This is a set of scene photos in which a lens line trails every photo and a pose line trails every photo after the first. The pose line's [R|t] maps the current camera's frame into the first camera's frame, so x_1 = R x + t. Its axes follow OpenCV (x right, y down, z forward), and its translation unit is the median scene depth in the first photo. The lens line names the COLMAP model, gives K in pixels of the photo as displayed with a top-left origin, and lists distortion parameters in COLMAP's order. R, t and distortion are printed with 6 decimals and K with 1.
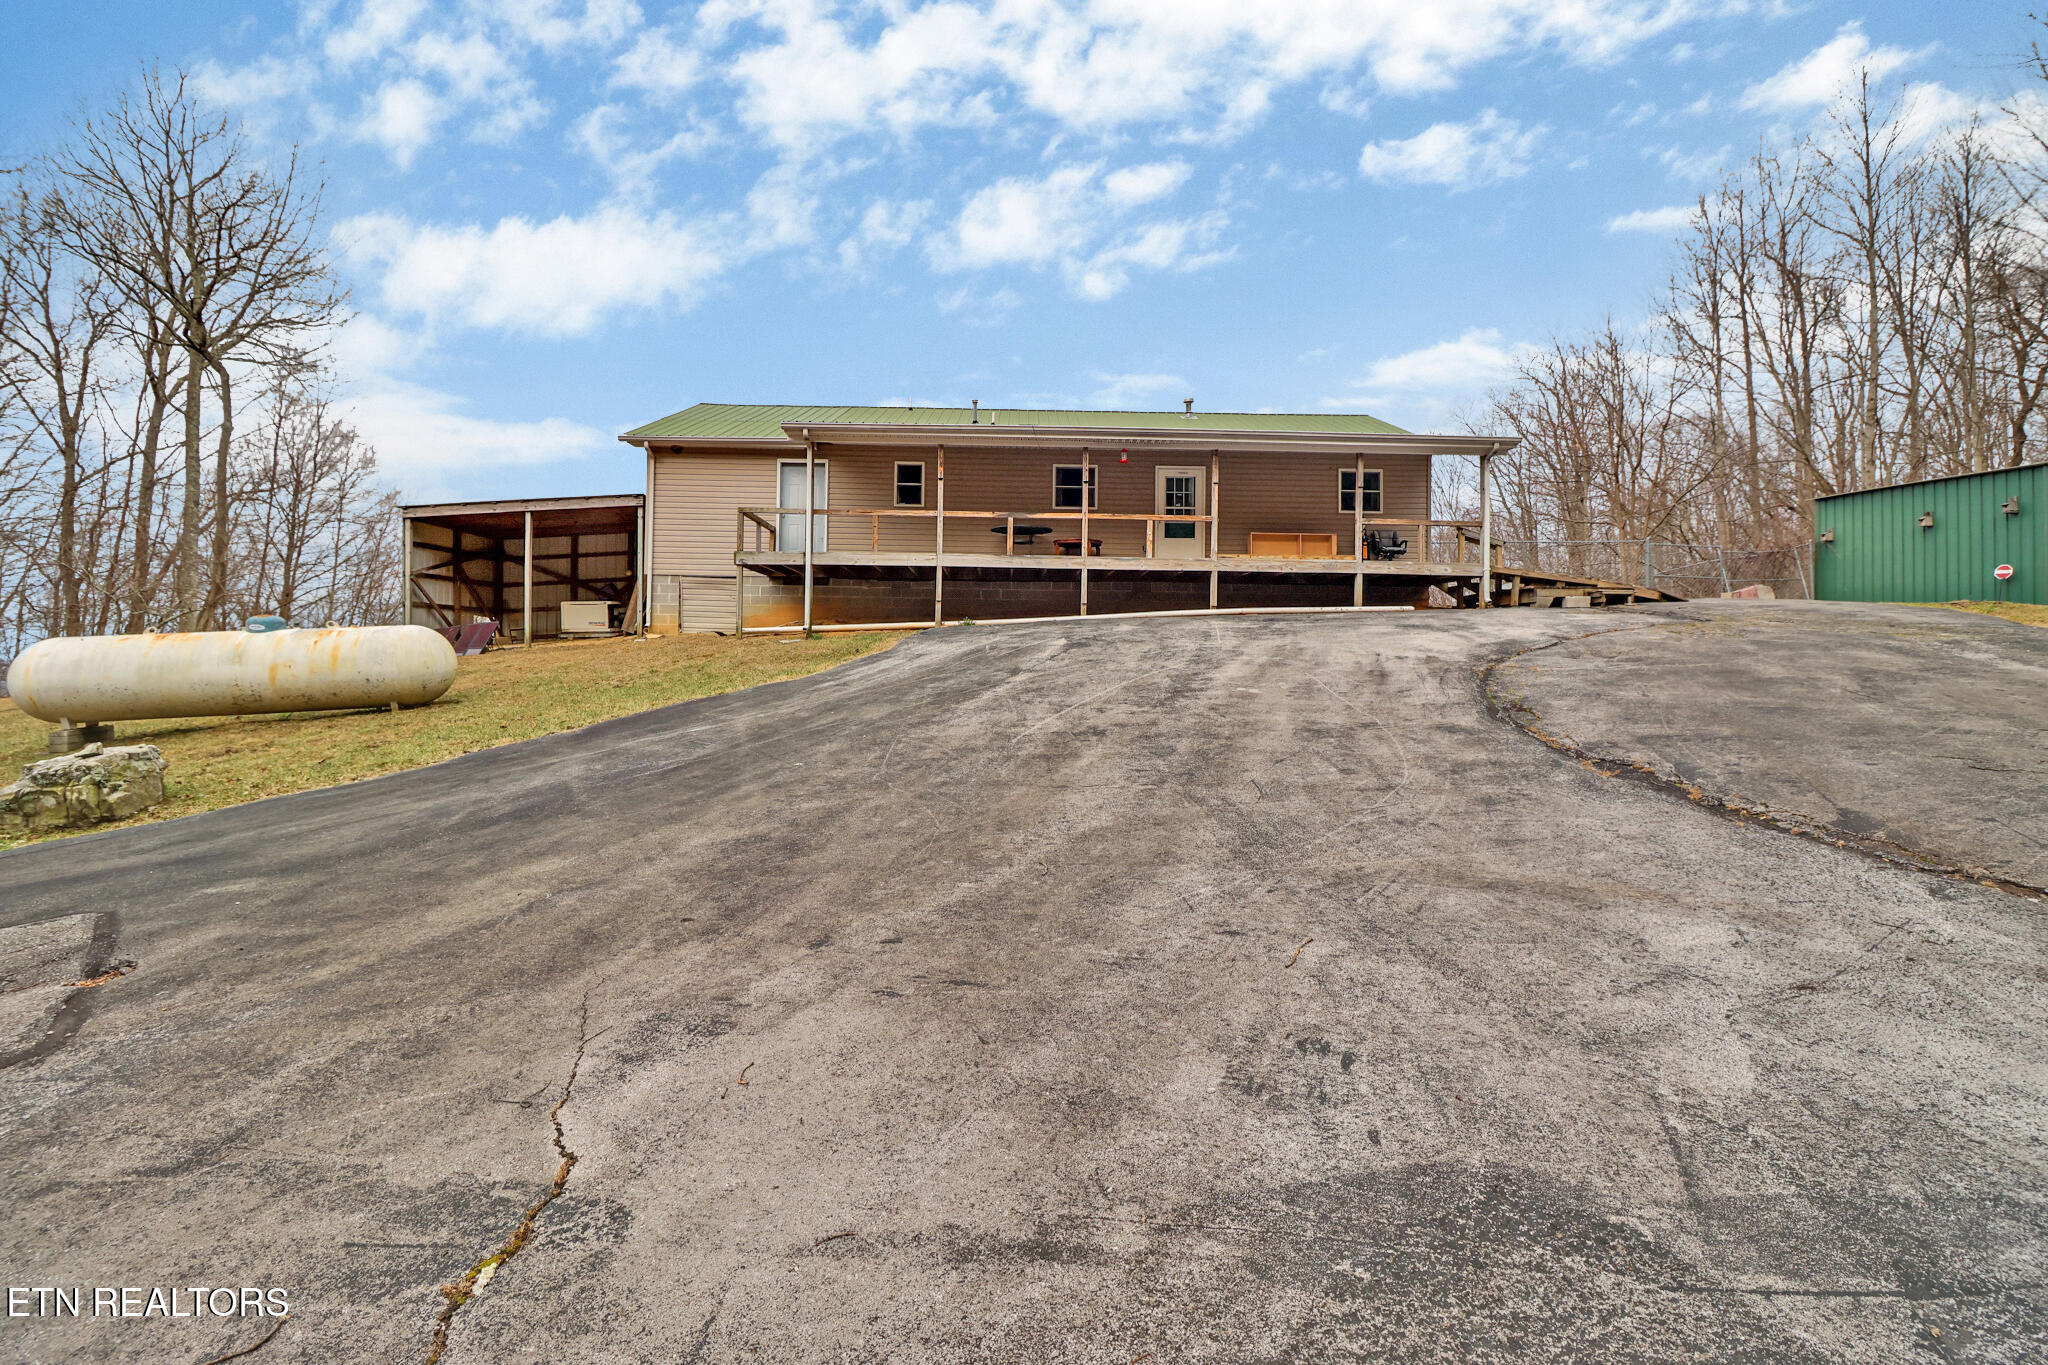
lens RADIAL K [[915.7, 0, 981.8], [0, 915.7, 677.9], [0, 0, 1]] dist [0.000947, -0.007412]
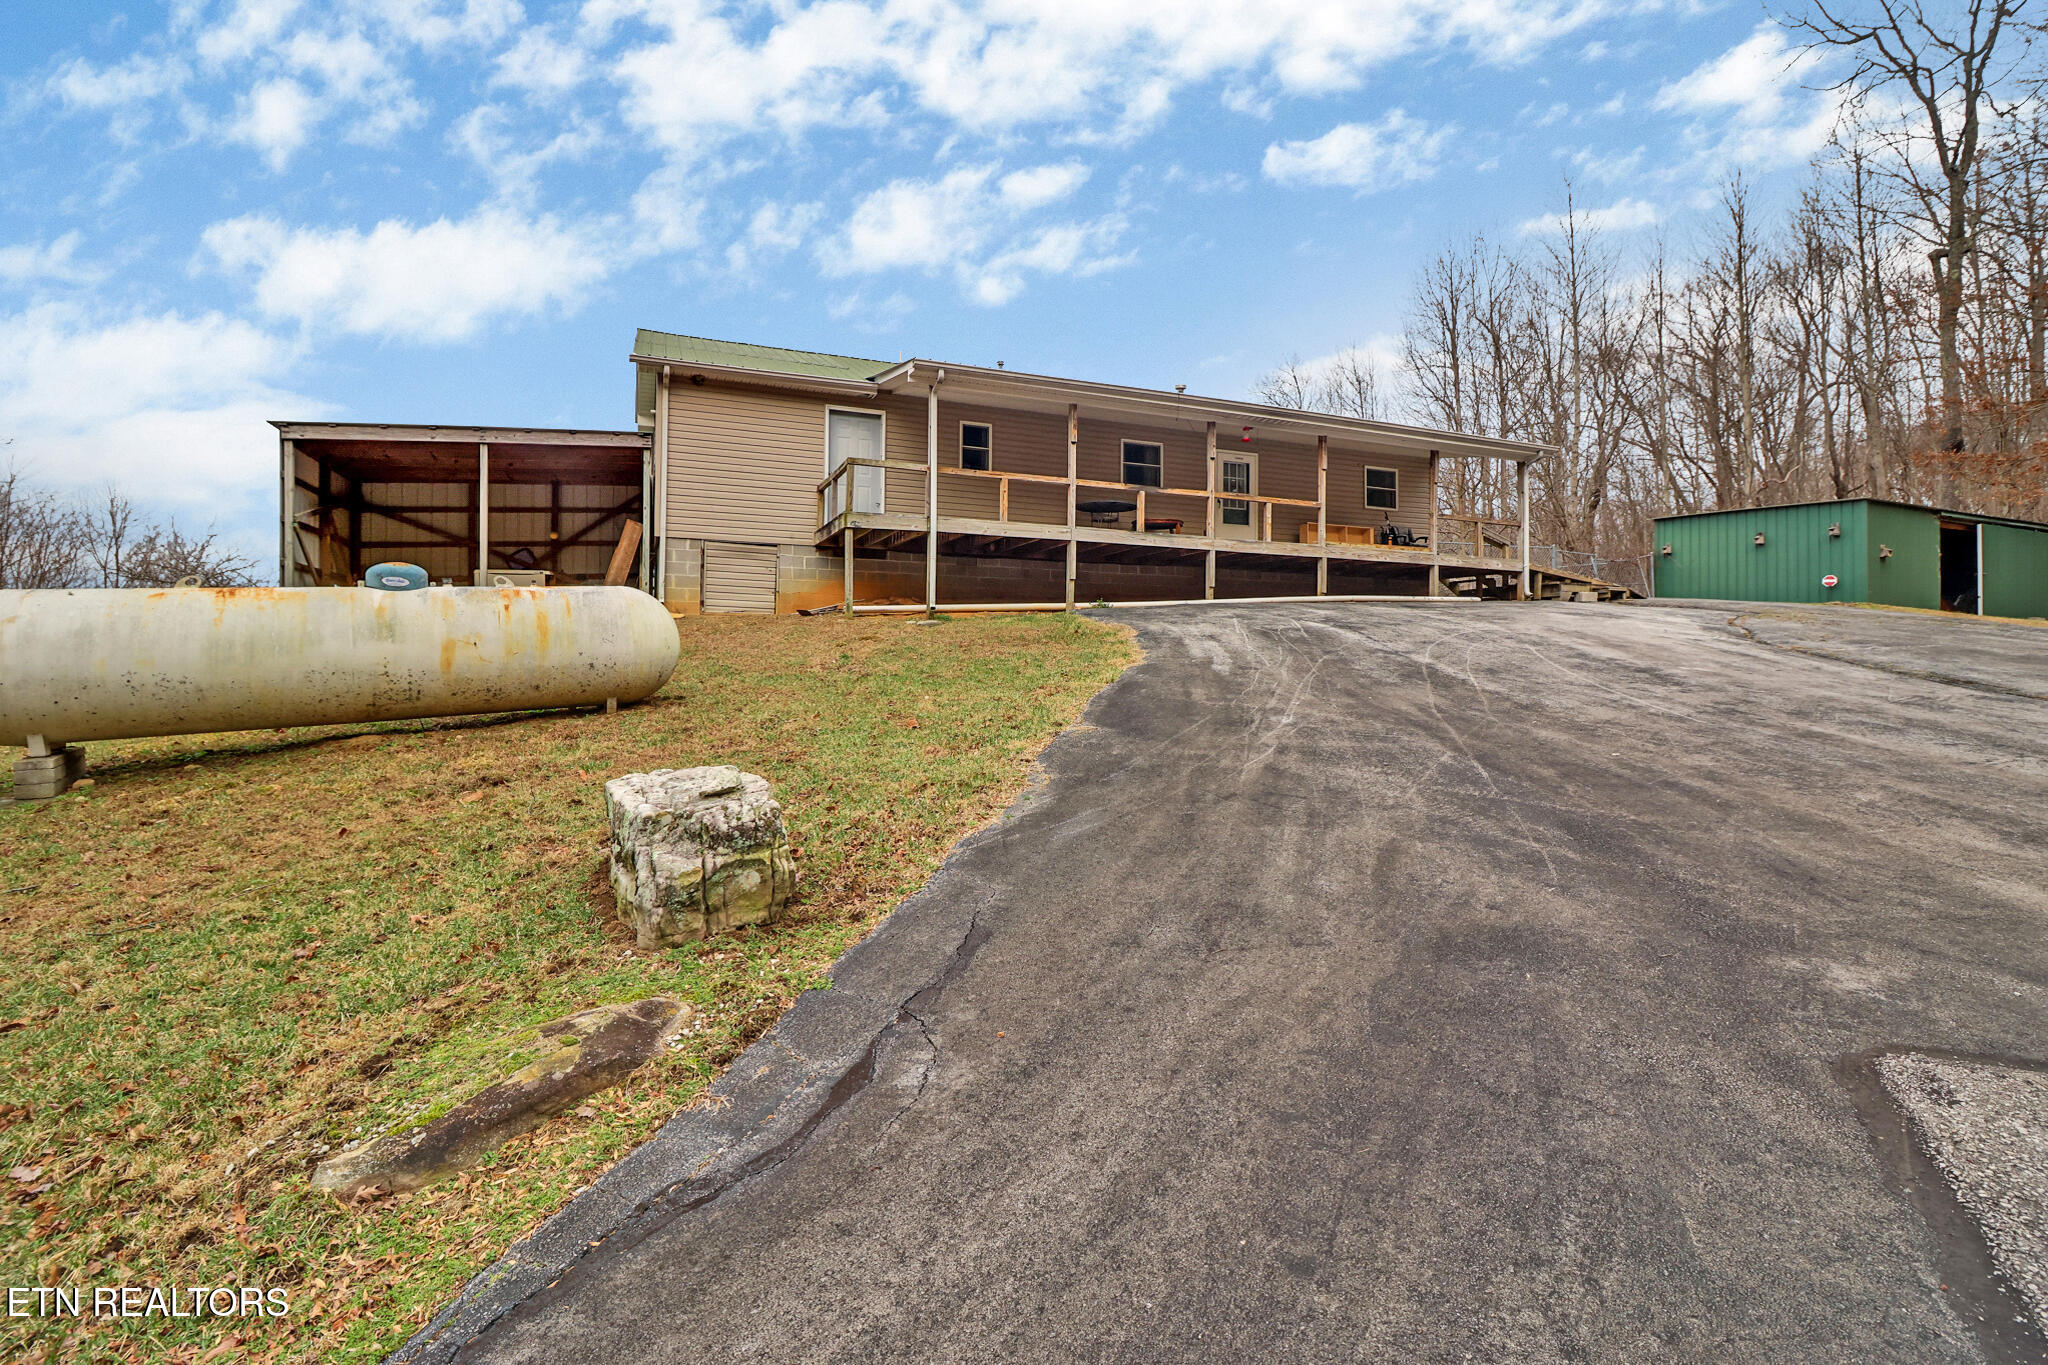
lens RADIAL K [[928.6, 0, 979.0], [0, 928.6, 671.8], [0, 0, 1]] dist [-0.003440, -0.000376]
pose [[0.935075, -0.005500, 0.354408, -0.394227], [0.006652, 0.999976, -0.002034, 0.006023], [-0.354388, 0.004260, 0.935089, 0.165176]]
